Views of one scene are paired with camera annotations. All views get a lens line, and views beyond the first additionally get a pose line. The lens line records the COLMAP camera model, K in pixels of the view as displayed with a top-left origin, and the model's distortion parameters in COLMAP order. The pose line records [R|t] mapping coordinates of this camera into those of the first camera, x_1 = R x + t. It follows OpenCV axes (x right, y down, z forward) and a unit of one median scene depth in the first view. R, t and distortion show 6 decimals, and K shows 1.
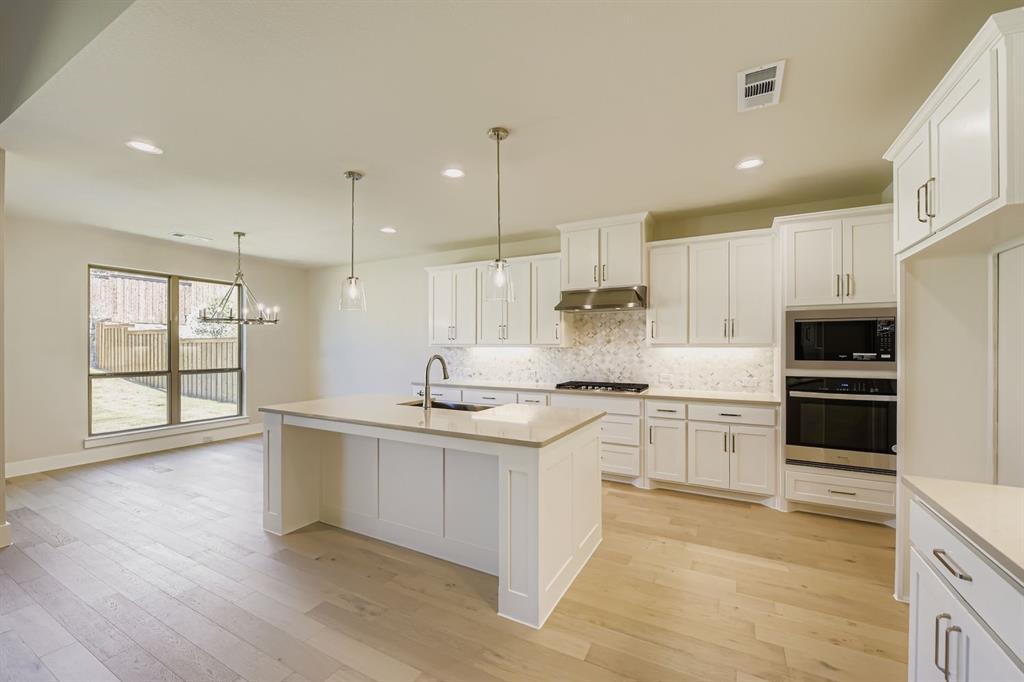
lens RADIAL K [[408.5, 0, 513.5], [0, 408.5, 346.4], [0, 0, 1]] dist [-0.001602, -0.000347]
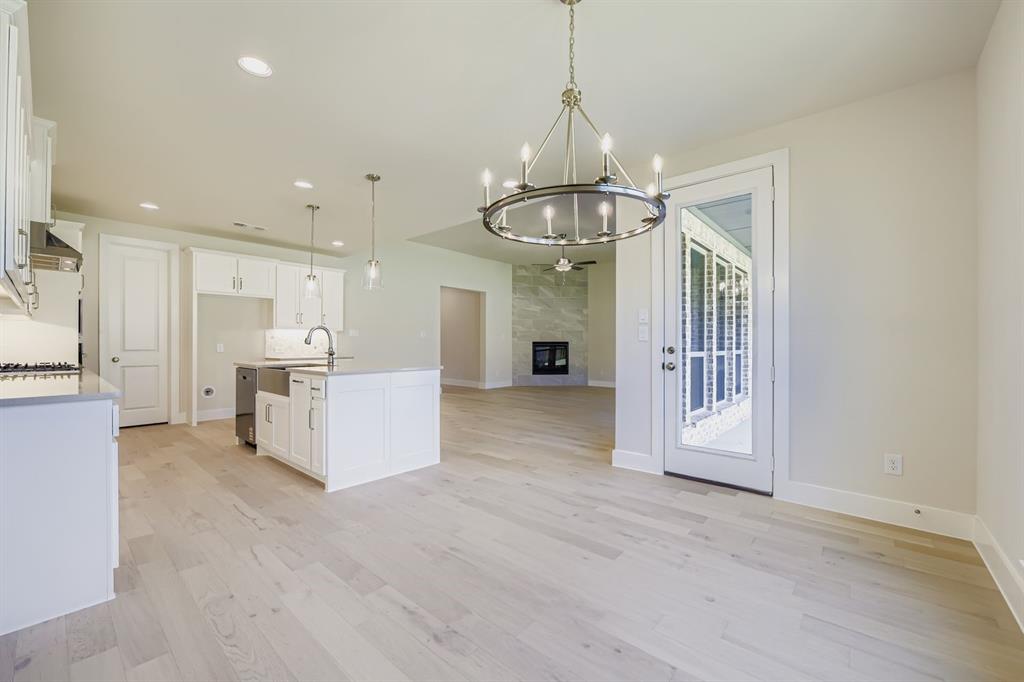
lens RADIAL K [[408.5, 0, 513.5], [0, 408.5, 346.4], [0, 0, 1]] dist [-0.001602, -0.000347]
pose [[-0.976201, -0.003312, 0.216840, -0.680589], [-0.003385, 0.999994, 0.000031, 0.051545], [-0.216839, -0.000704, -0.976207, 1.343024]]
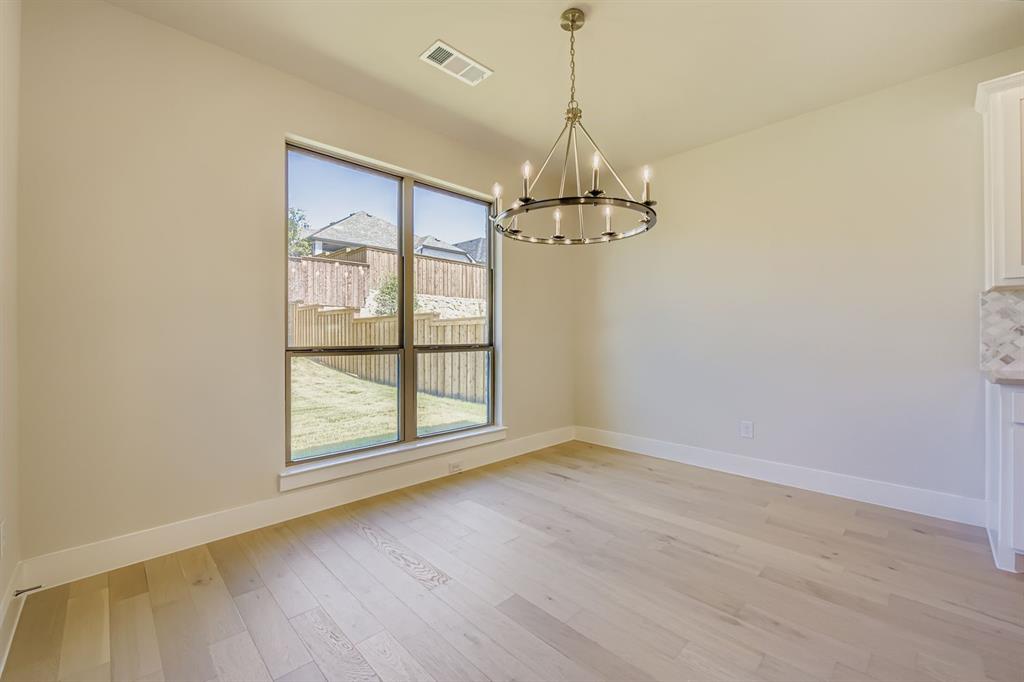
lens RADIAL K [[413.3, 0, 518.1], [0, 413.3, 331.9], [0, 0, 1]] dist [-0.001012, -0.000146]
pose [[0.957518, -0.004697, -0.288336, -0.585578], [0.002580, 0.999967, -0.007719, 0.050910], [0.288362, 0.006647, 0.957498, 0.560043]]
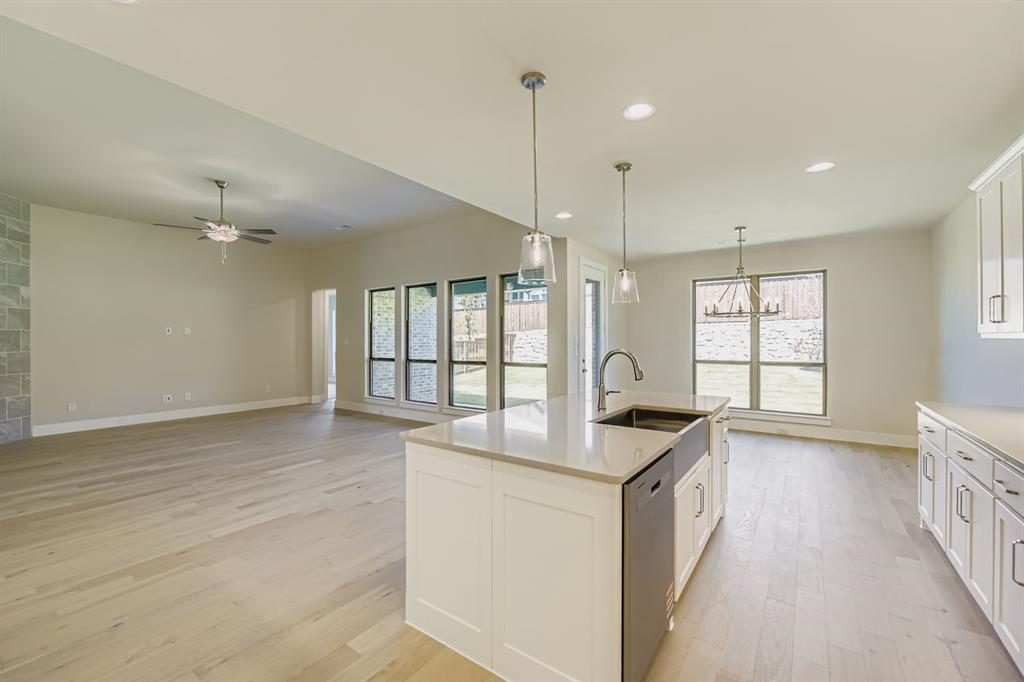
lens RADIAL K [[418.1, 0, 512.0], [0, 418.1, 341.0], [0, 0, 1]] dist [-0.003364, -0.000651]
pose [[-0.127164, 0.000855, -0.991881, 0.416187], [0.005255, 0.999986, 0.000188, 0.001120], [0.991868, -0.005189, -0.127167, 0.553999]]
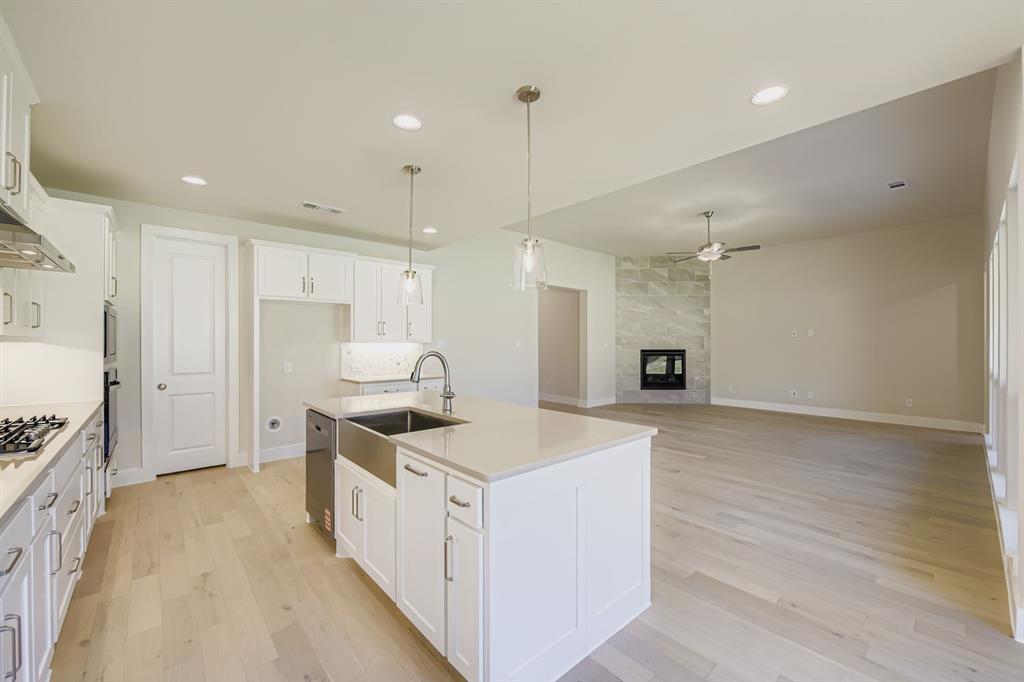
lens RADIAL K [[409.8, 0, 513.9], [0, 409.8, 343.4], [0, 0, 1]] dist [-0.000798, -0.000064]
pose [[-0.940179, -0.001282, 0.340679, -0.387946], [-0.002044, 0.999996, -0.001879, 0.002591], [-0.340675, -0.002463, -0.940178, 1.066025]]
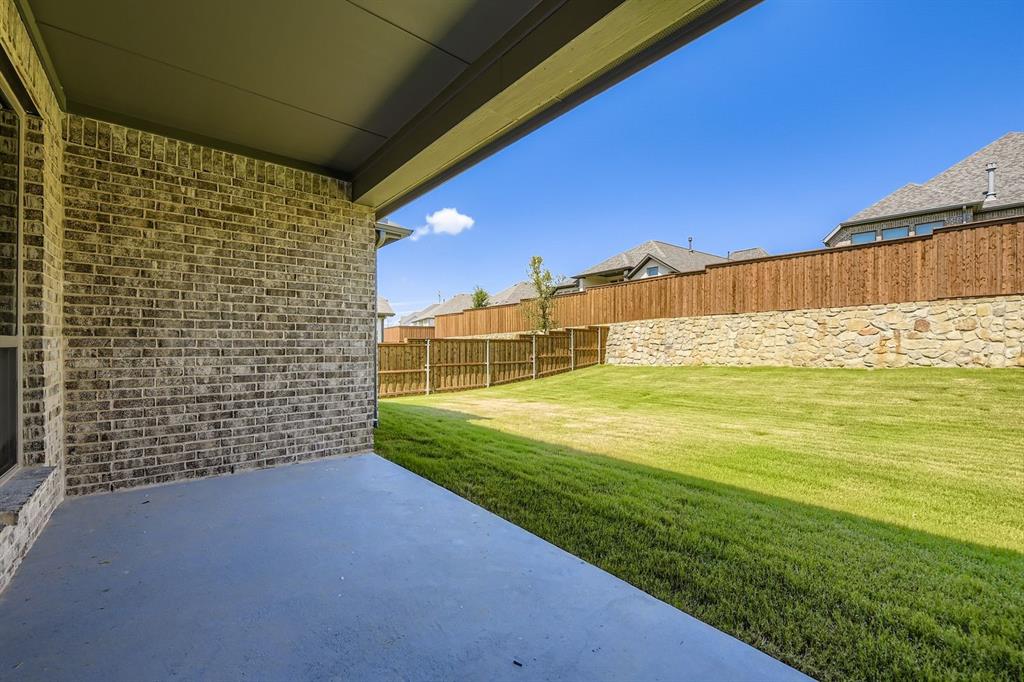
lens RADIAL K [[408.5, 0, 513.5], [0, 408.5, 346.4], [0, 0, 1]] dist [-0.001602, -0.000347]
pose [[-0.370948, 0.005381, -0.928638, -0.911363], [0.000797, 0.999985, 0.005477, 0.072349], [0.928653, 0.001292, -0.370947, 0.517057]]
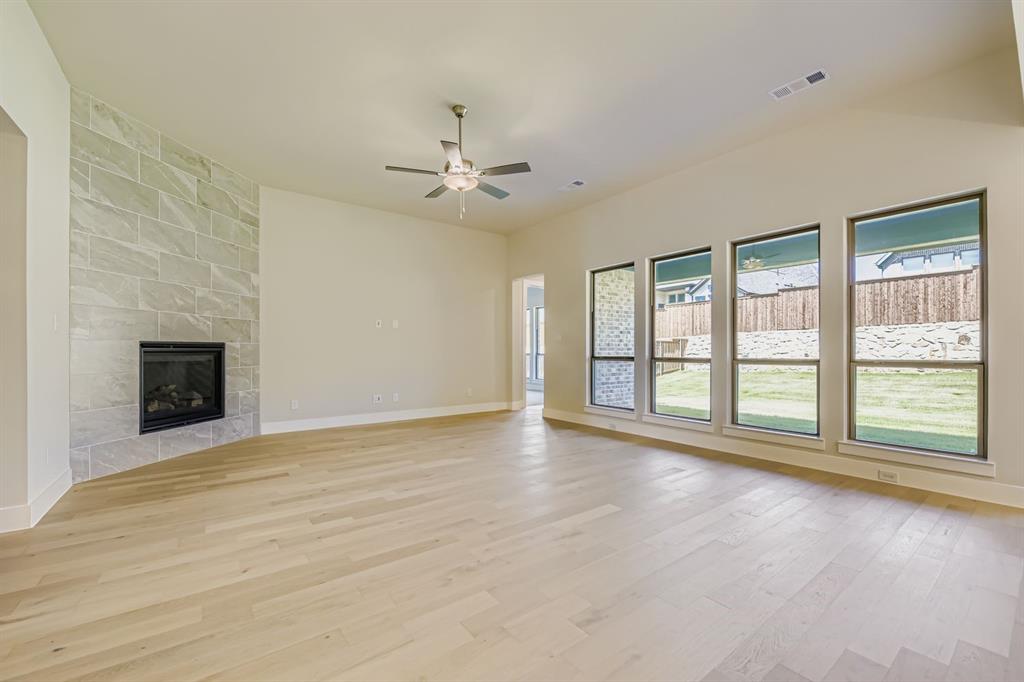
lens RADIAL K [[410.9, 0, 513.6], [0, 410.9, 352.2], [0, 0, 1]] dist [-0.000783, -0.000159]
pose [[-0.421324, 0.002410, -0.906907, 0.121087], [0.002955, 0.999995, 0.001285, 0.048251], [0.906906, -0.002139, -0.421329, 0.113751]]
